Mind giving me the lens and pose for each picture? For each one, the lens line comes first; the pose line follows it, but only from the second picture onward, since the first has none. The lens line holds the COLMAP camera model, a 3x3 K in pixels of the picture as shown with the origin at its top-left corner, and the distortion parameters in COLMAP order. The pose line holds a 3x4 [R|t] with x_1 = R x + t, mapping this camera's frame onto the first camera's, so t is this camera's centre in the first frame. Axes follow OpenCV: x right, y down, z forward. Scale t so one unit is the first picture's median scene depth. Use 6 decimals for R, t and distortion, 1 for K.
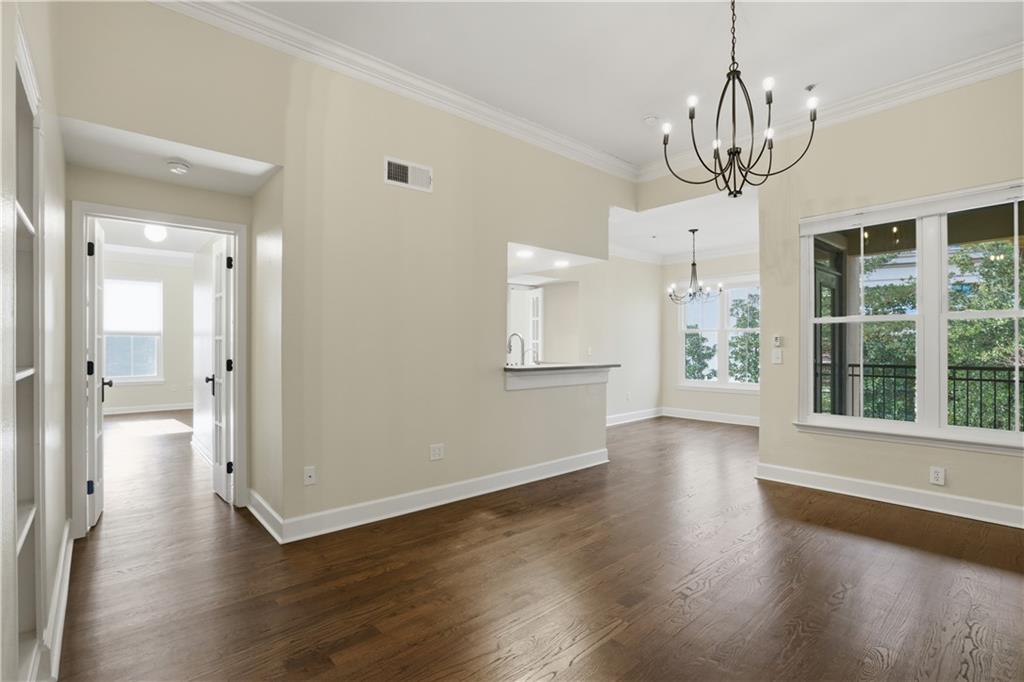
lens RADIAL K [[475.1, 0, 506.8], [0, 475.1, 343.7], [0, 0, 1]] dist [-0.046117, 0.018052]
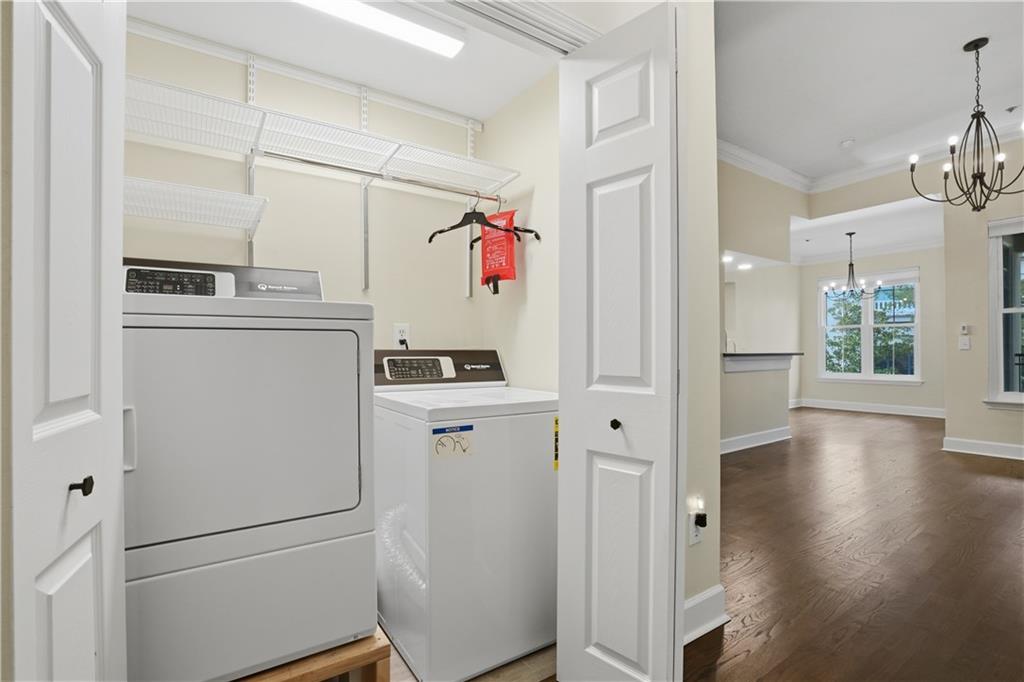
lens RADIAL K [[475.1, 0, 506.8], [0, 475.1, 343.7], [0, 0, 1]] dist [-0.046117, 0.018052]
pose [[0.993424, -0.006191, -0.114326, -0.412679], [0.004965, 0.999927, -0.011005, 0.036296], [0.114385, 0.010365, 0.993382, -0.250231]]
